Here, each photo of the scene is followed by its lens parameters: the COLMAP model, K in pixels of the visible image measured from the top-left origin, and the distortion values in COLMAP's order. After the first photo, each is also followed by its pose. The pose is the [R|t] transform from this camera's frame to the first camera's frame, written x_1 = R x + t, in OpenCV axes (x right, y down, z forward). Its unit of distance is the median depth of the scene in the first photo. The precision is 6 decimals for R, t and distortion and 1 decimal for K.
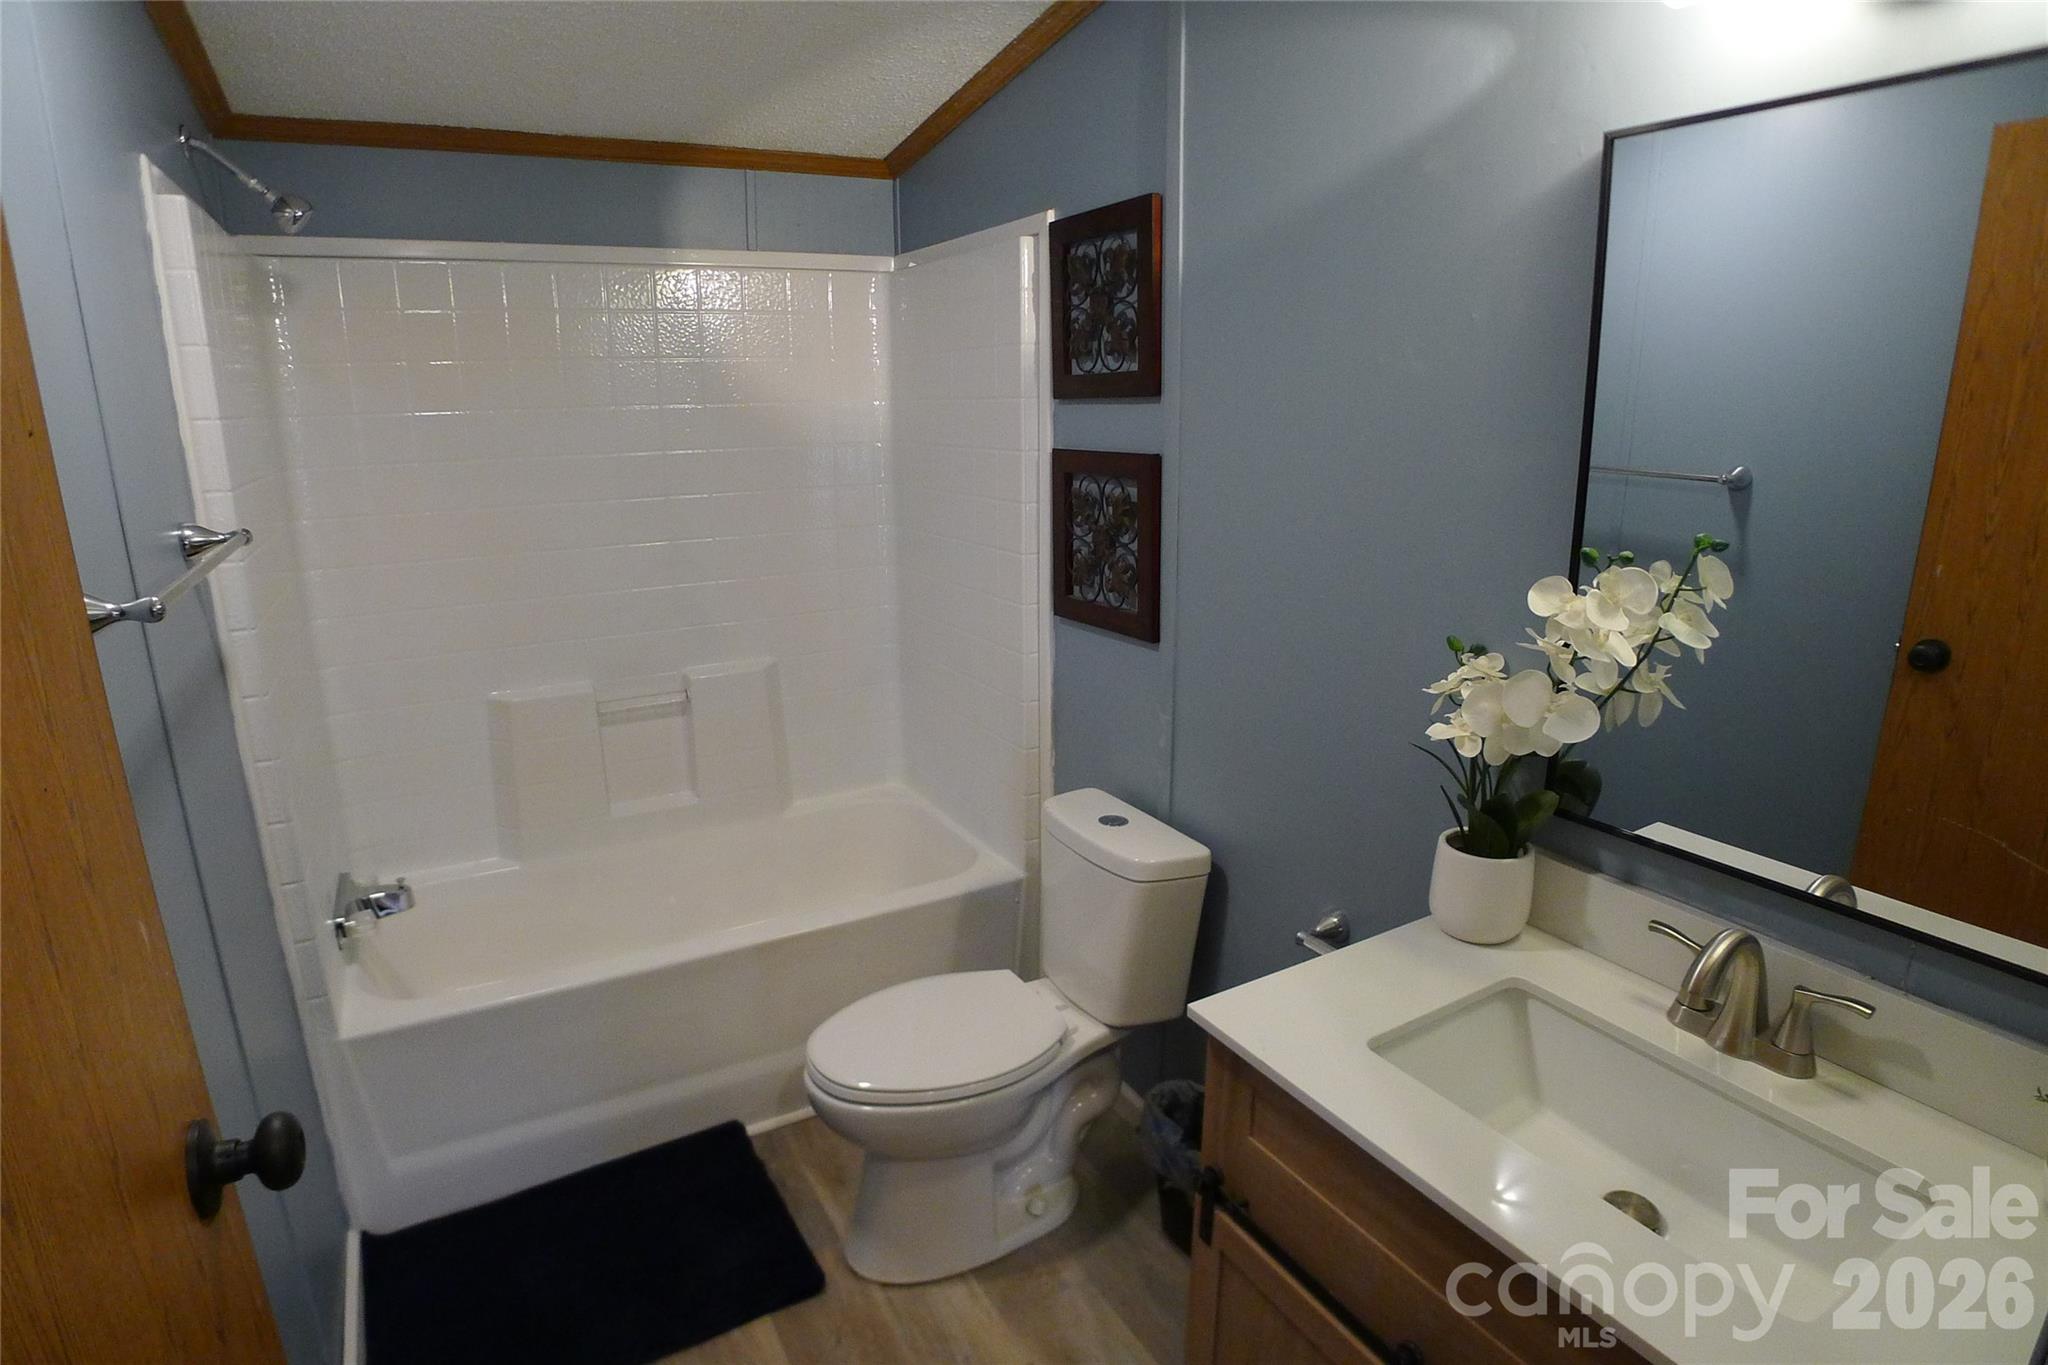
lens RADIAL K [[1071.9, 0, 1021.4], [0, 1071.9, 678.3], [0, 0, 1]] dist [-0.107439, 0.030944]
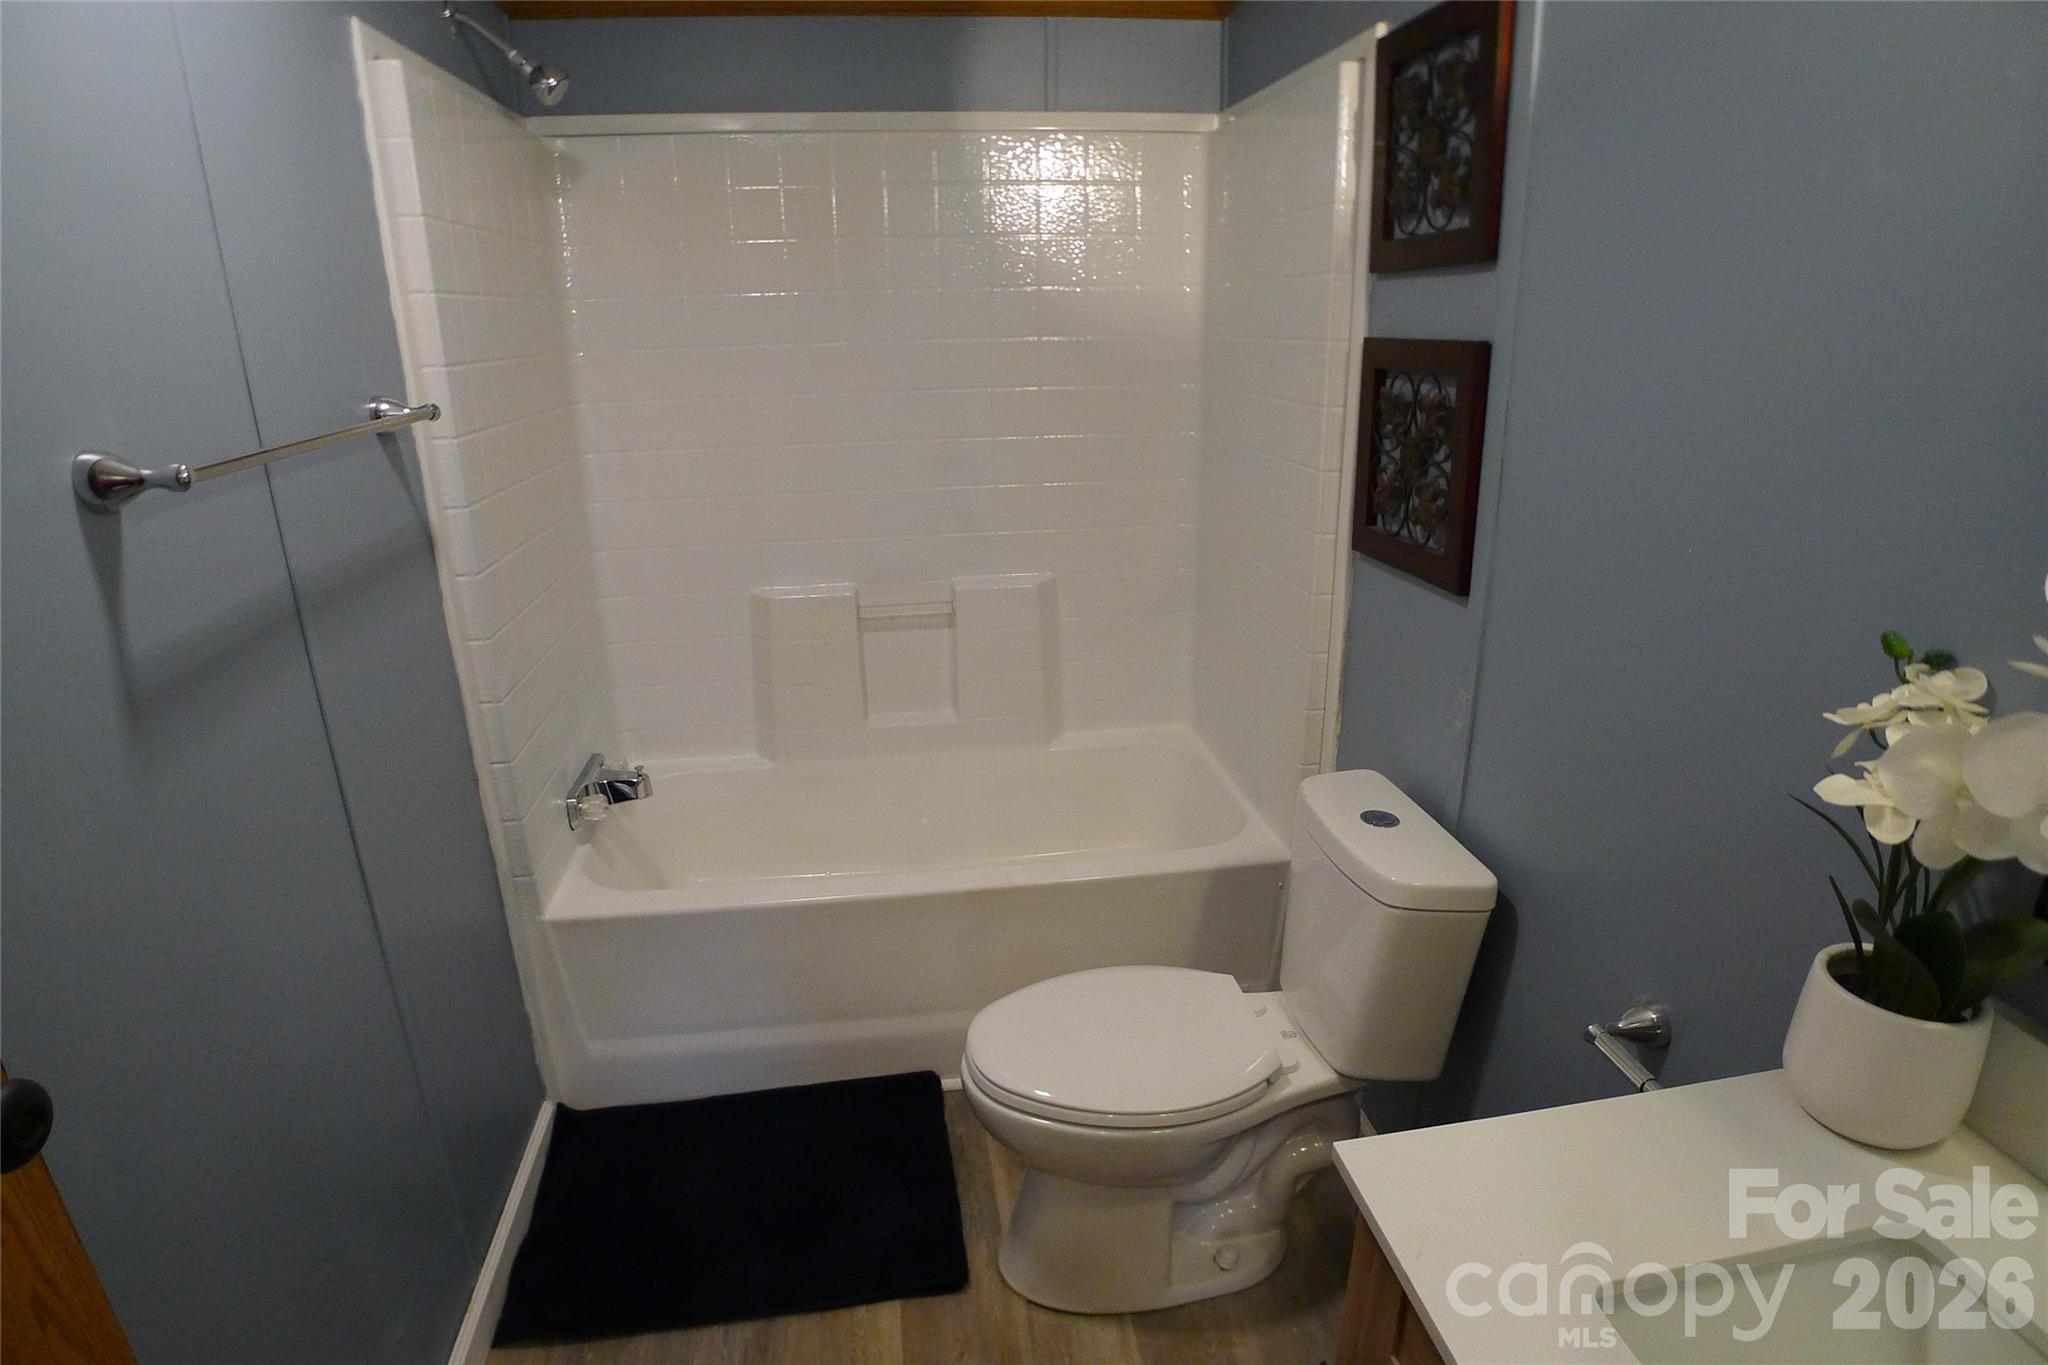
lens RADIAL K [[1071.9, 0, 1019.7], [0, 1071.9, 677.6], [0, 0, 1]] dist [-0.107439, 0.030944]
pose [[0.930144, 0.110456, -0.350188, 0.100808], [-0.083985, 0.992399, 0.089947, -0.016529], [0.357461, -0.054253, 0.932351, 0.193237]]
